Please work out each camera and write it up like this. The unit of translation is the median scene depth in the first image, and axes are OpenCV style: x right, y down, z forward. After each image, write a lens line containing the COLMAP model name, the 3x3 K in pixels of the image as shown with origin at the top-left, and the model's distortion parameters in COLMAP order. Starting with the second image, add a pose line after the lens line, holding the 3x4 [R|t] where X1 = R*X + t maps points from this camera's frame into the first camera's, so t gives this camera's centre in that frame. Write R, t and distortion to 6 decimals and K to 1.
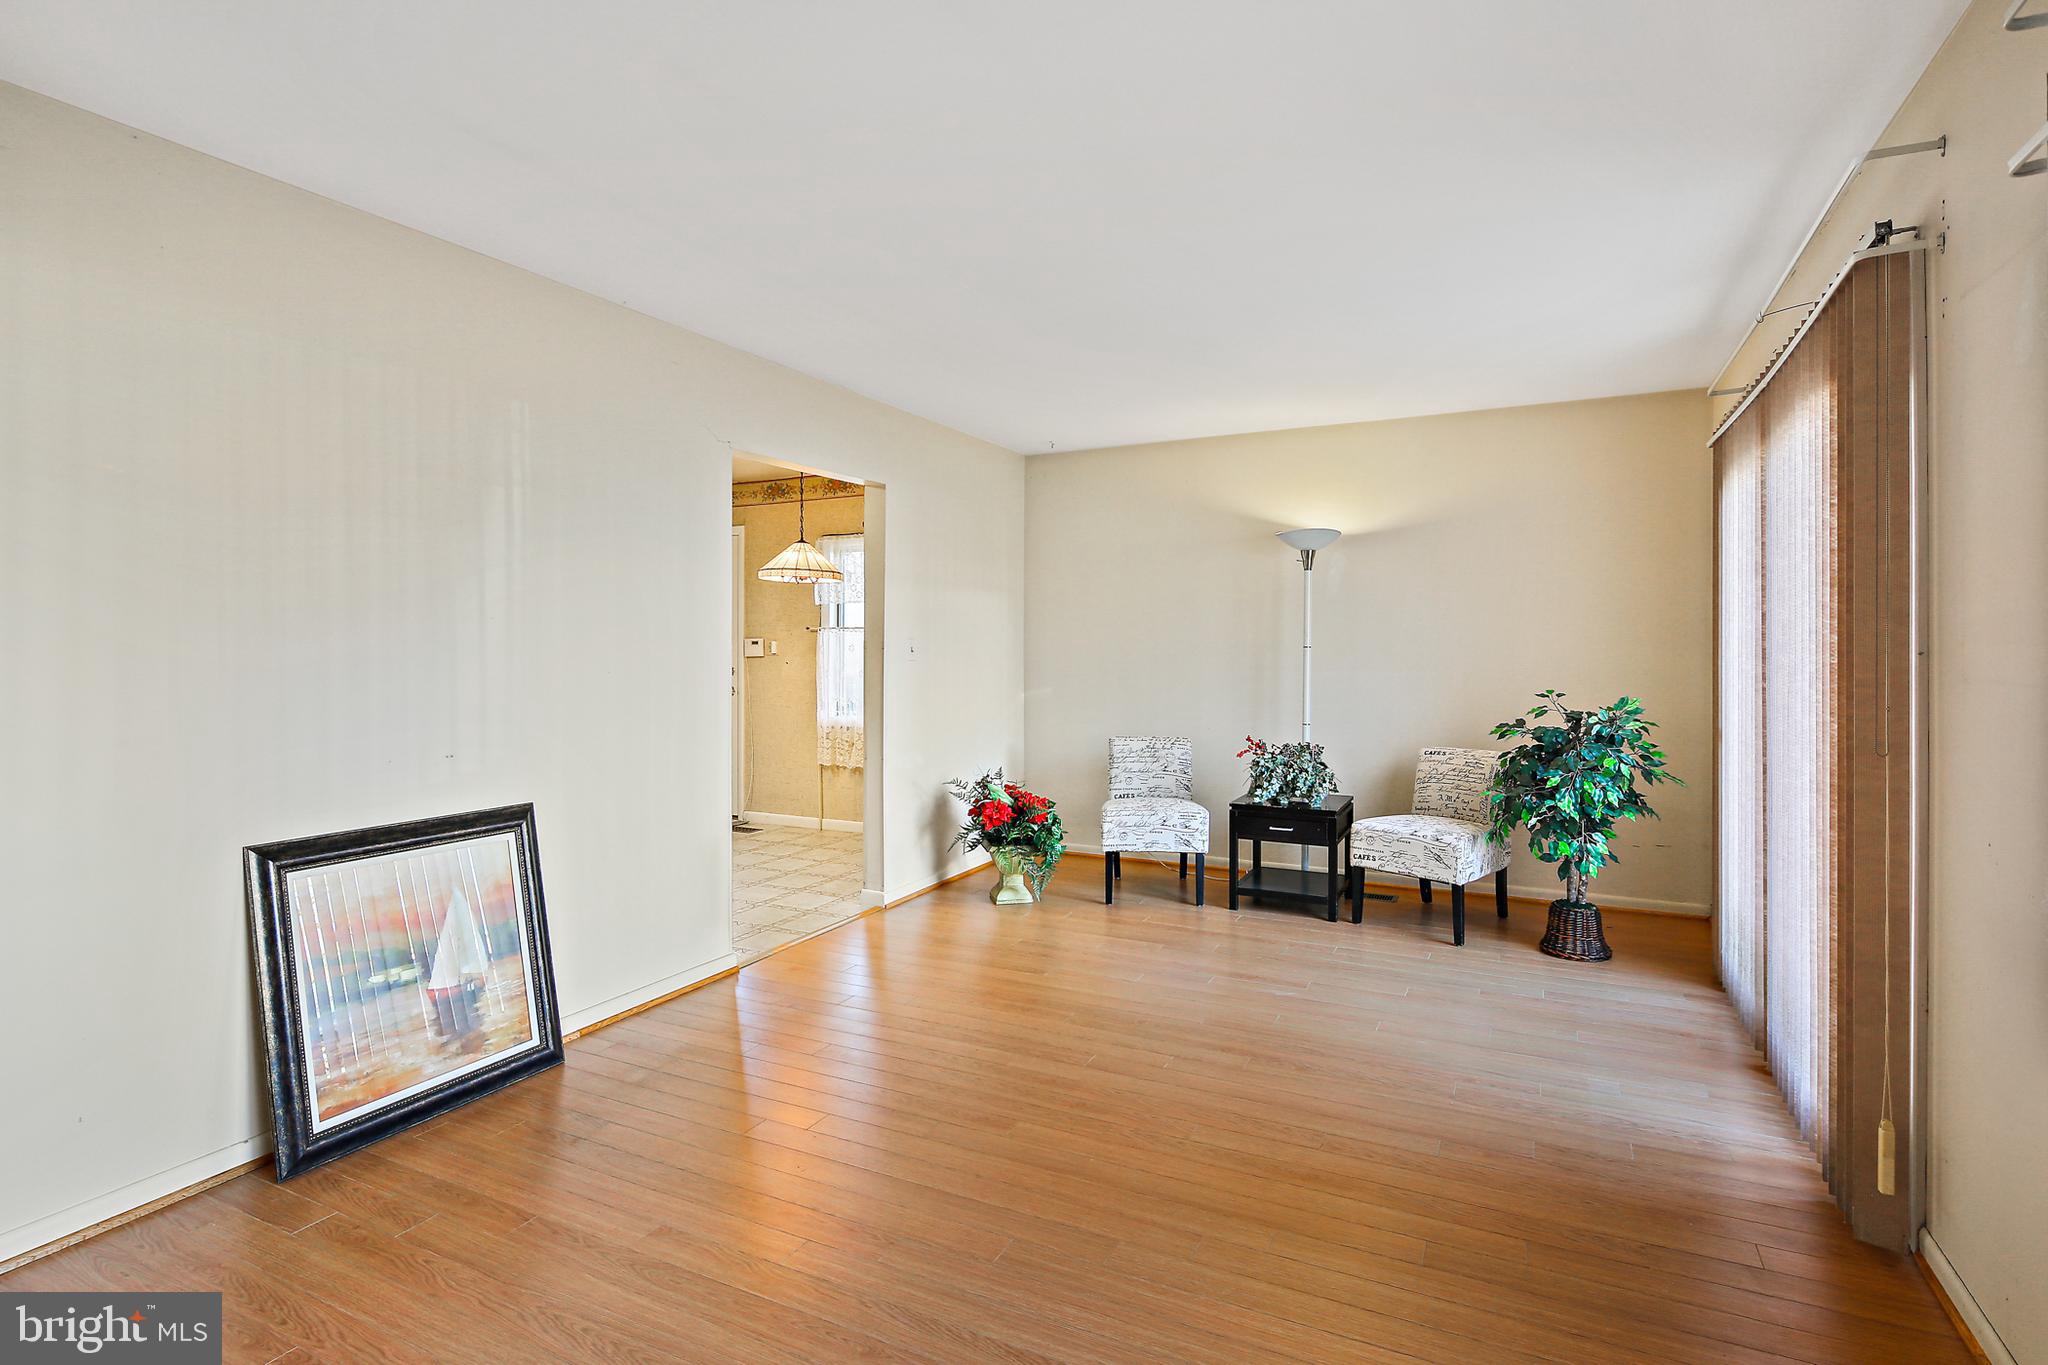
lens RADIAL K [[1020.3, 0, 1027.9], [0, 1020.3, 671.0], [0, 0, 1]] dist [0.008920, -0.005555]
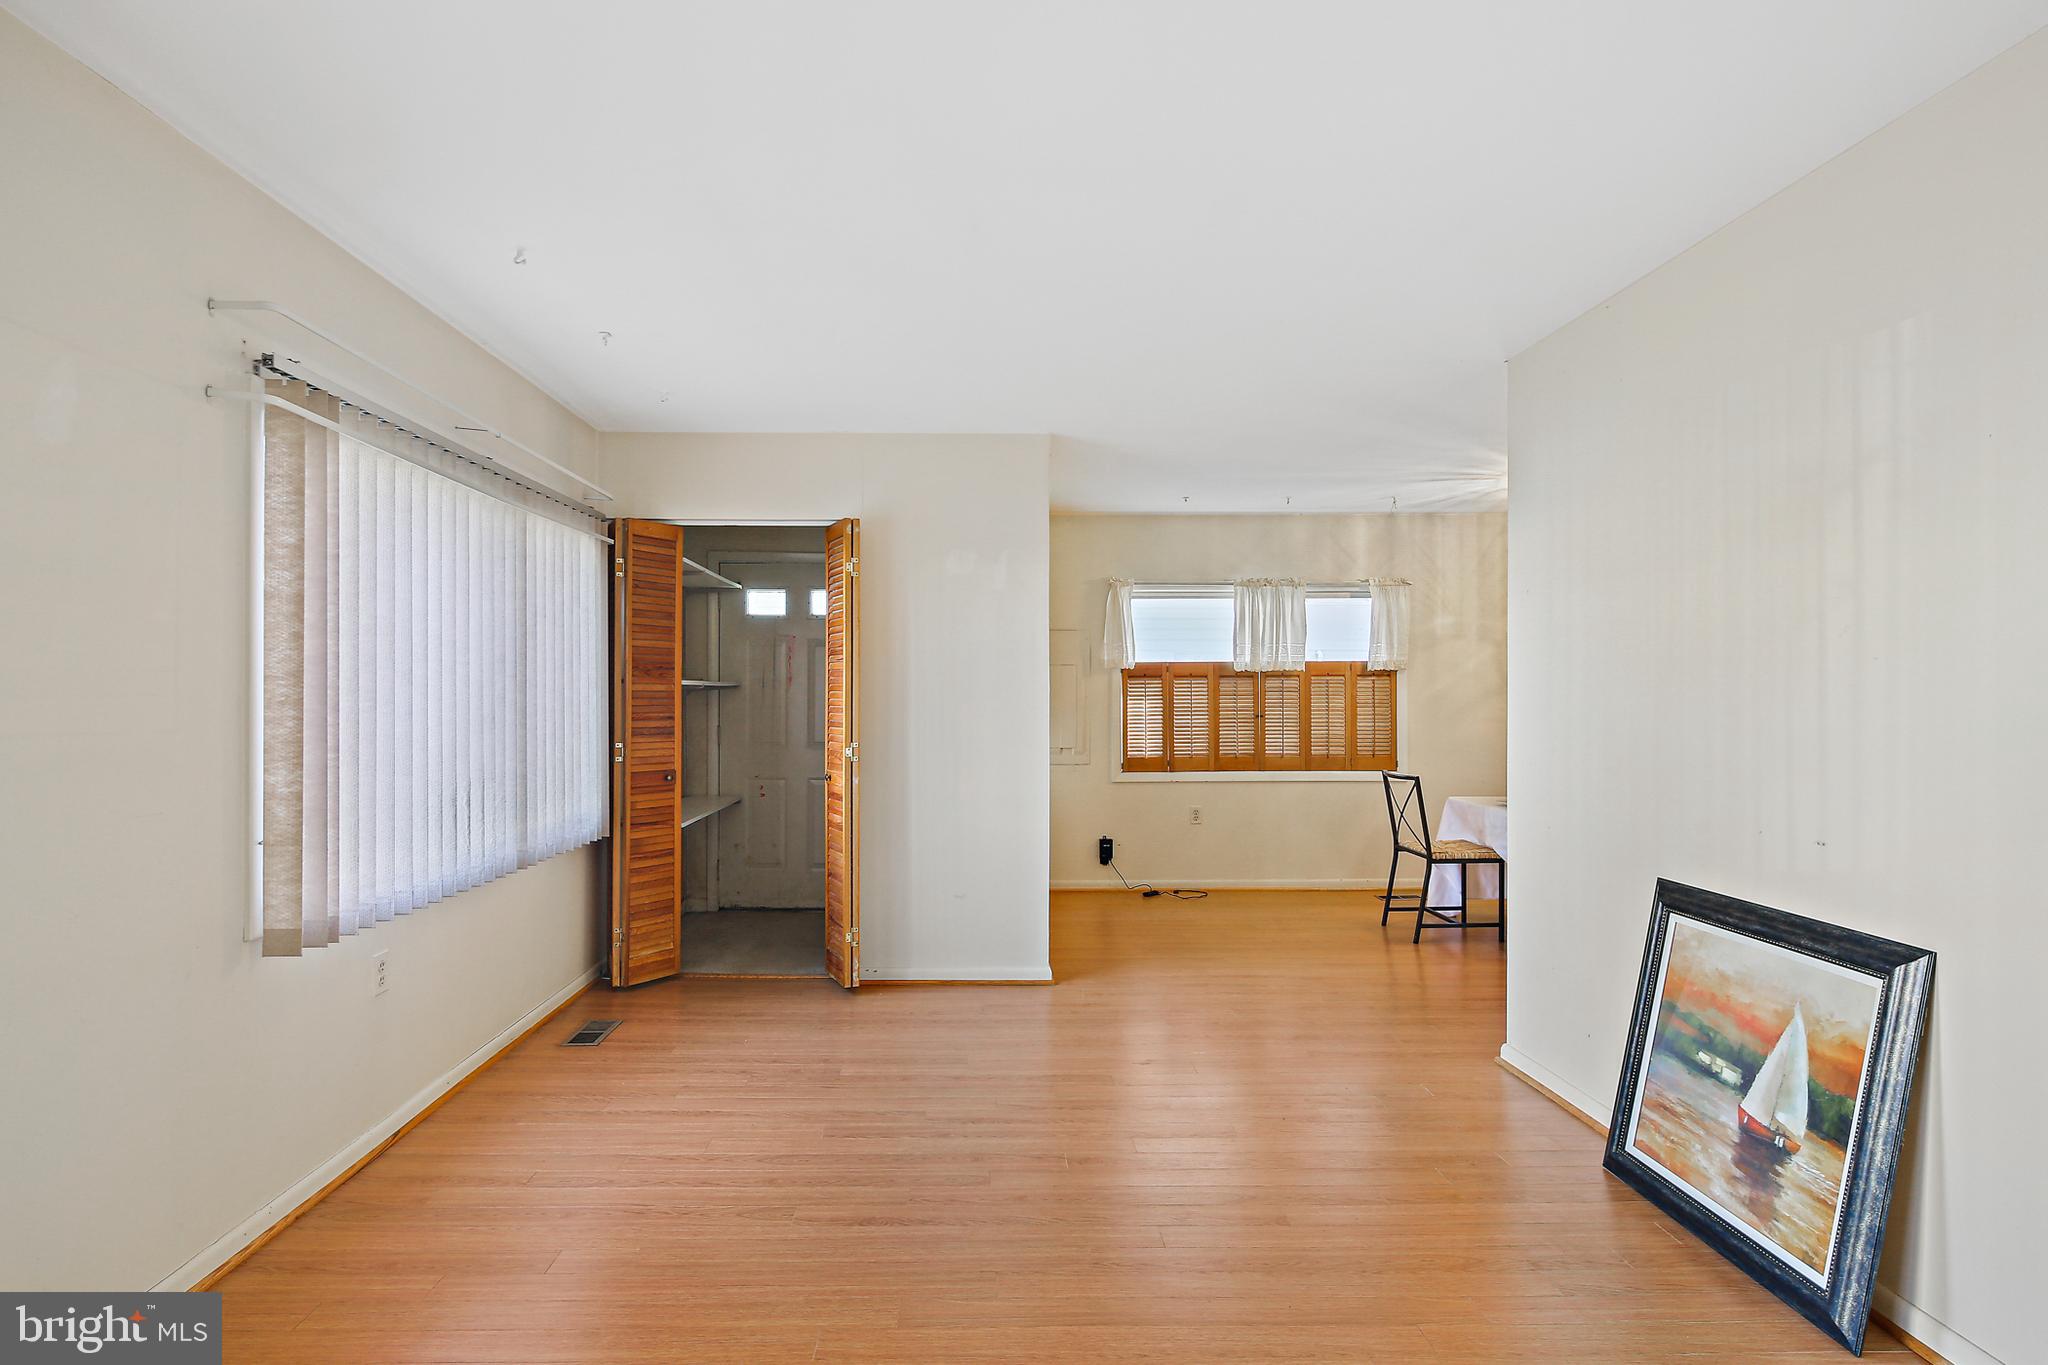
lens RADIAL K [[1020.3, 0, 1007.8], [0, 1020.3, 696.7], [0, 0, 1]] dist [0.008920, -0.005555]
pose [[-0.894011, -0.004175, -0.448025, 0.334437], [-0.009794, 0.999900, 0.010225, -0.028764], [0.447937, 0.013529, -0.893963, 1.488616]]
